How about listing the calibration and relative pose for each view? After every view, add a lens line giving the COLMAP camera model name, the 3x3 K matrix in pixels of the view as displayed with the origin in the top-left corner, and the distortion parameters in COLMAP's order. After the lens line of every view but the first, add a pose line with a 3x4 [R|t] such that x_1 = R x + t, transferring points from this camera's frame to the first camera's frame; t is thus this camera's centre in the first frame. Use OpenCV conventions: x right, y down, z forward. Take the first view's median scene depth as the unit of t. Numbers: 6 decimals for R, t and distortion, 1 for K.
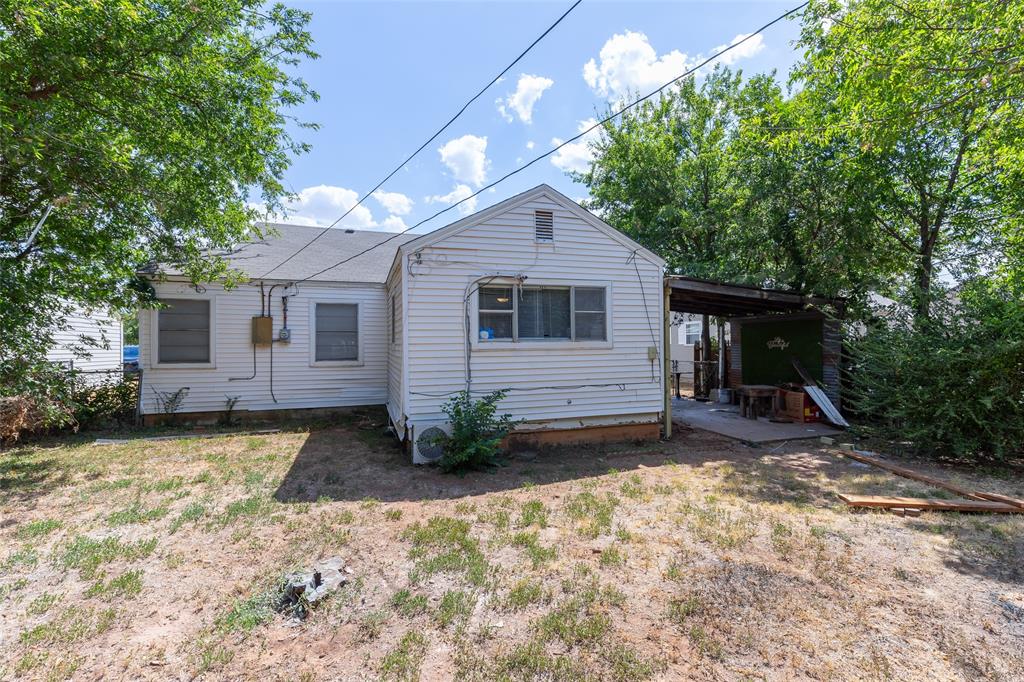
lens RADIAL K [[460.4, 0, 512.0], [0, 460.4, 335.0], [0, 0, 1]] dist [0.000450, -0.000984]
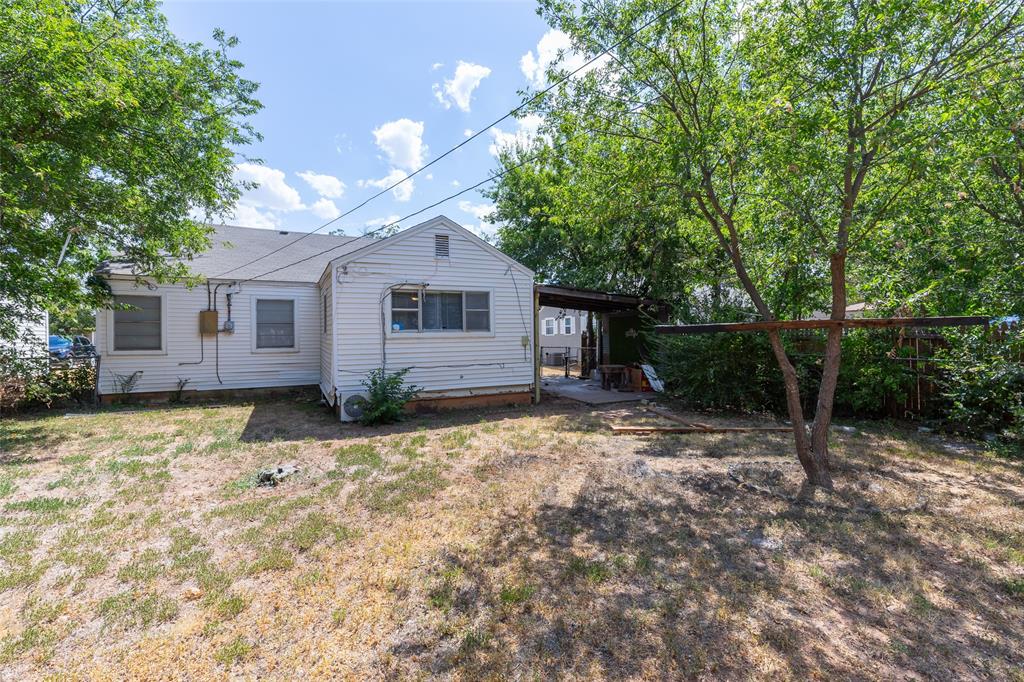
lens RADIAL K [[460.4, 0, 512.0], [0, 460.4, 335.0], [0, 0, 1]] dist [0.000450, -0.000984]
pose [[0.991120, -0.000152, 0.132969, 0.088337], [-0.002833, 0.999748, 0.022264, -0.007503], [-0.132939, -0.022443, 0.990870, -0.345080]]
